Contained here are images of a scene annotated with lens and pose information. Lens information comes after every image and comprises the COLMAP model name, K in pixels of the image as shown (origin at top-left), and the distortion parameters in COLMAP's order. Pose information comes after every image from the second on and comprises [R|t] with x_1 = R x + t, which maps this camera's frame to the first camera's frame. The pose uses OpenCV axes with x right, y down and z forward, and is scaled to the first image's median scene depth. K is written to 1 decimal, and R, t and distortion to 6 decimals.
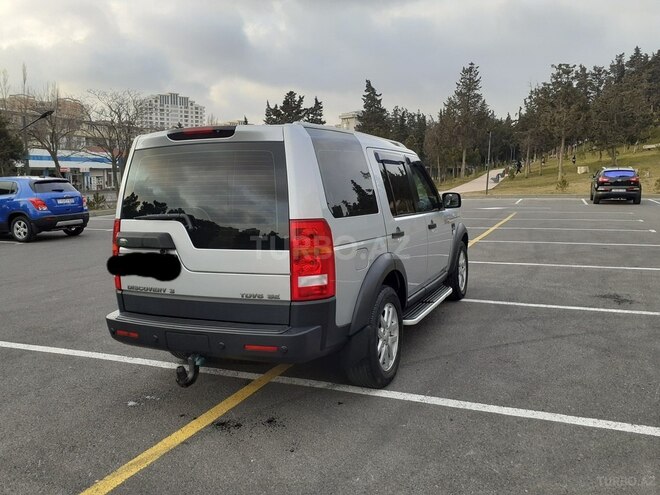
lens RADIAL K [[519.4, 0, 327.6], [0, 519.4, 246.5], [0, 0, 1]] dist [0.056145, -0.053873]
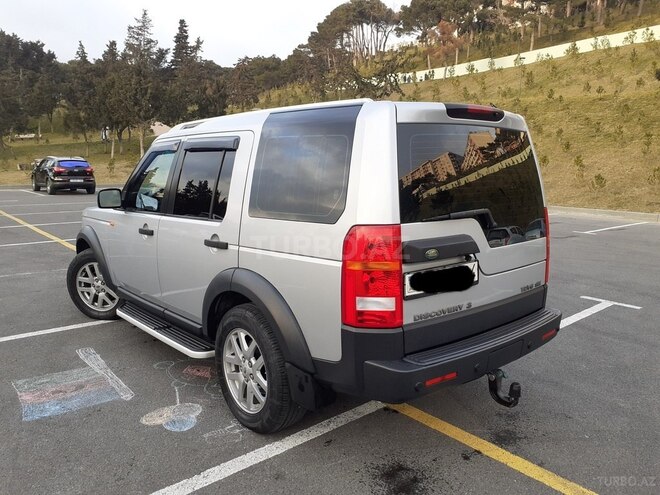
lens RADIAL K [[532.5, 0, 327.1], [0, 532.5, 233.1], [0, 0, 1]] dist [0.006680, -0.006417]
pose [[0.450232, -0.088980, 0.888467, -0.890985], [0.095525, 0.994112, 0.051153, -0.071172], [-0.887787, 0.061840, 0.456081, 0.654340]]
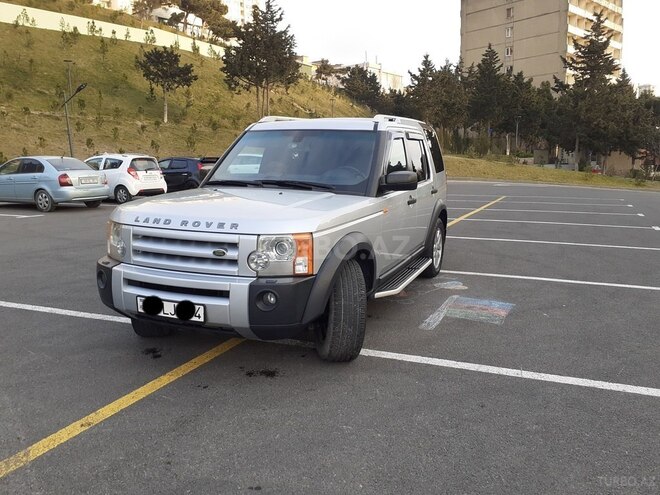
lens RADIAL K [[539.2, 0, 332.1], [0, 539.2, 250.6], [0, 0, 1]] dist [0.008480, -0.009592]
pose [[-0.999756, 0.021866, 0.003035, 0.002552], [0.021761, 0.953022, 0.302117, -0.327292], [0.003713, 0.302110, -0.953266, 2.601685]]
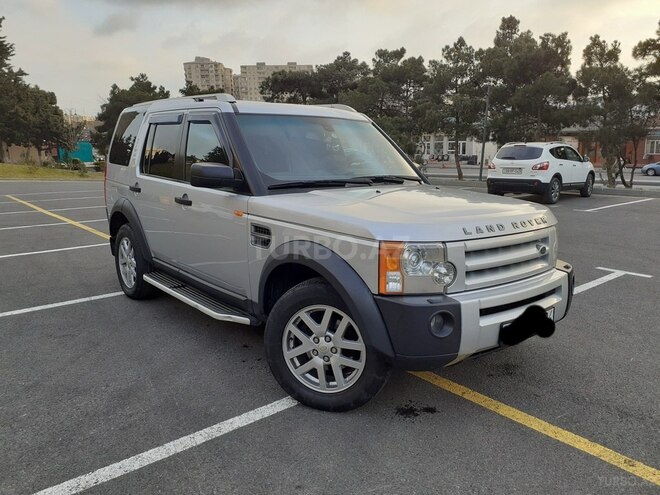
lens RADIAL K [[542.8, 0, 354.1], [0, 542.8, 249.7], [0, 0, 1]] dist [0.000962, -0.004854]
pose [[-0.419750, 0.185804, -0.888418, 0.998455], [-0.115007, 0.960045, 0.255122, -0.249713], [0.900324, 0.209262, -0.381610, 1.868827]]
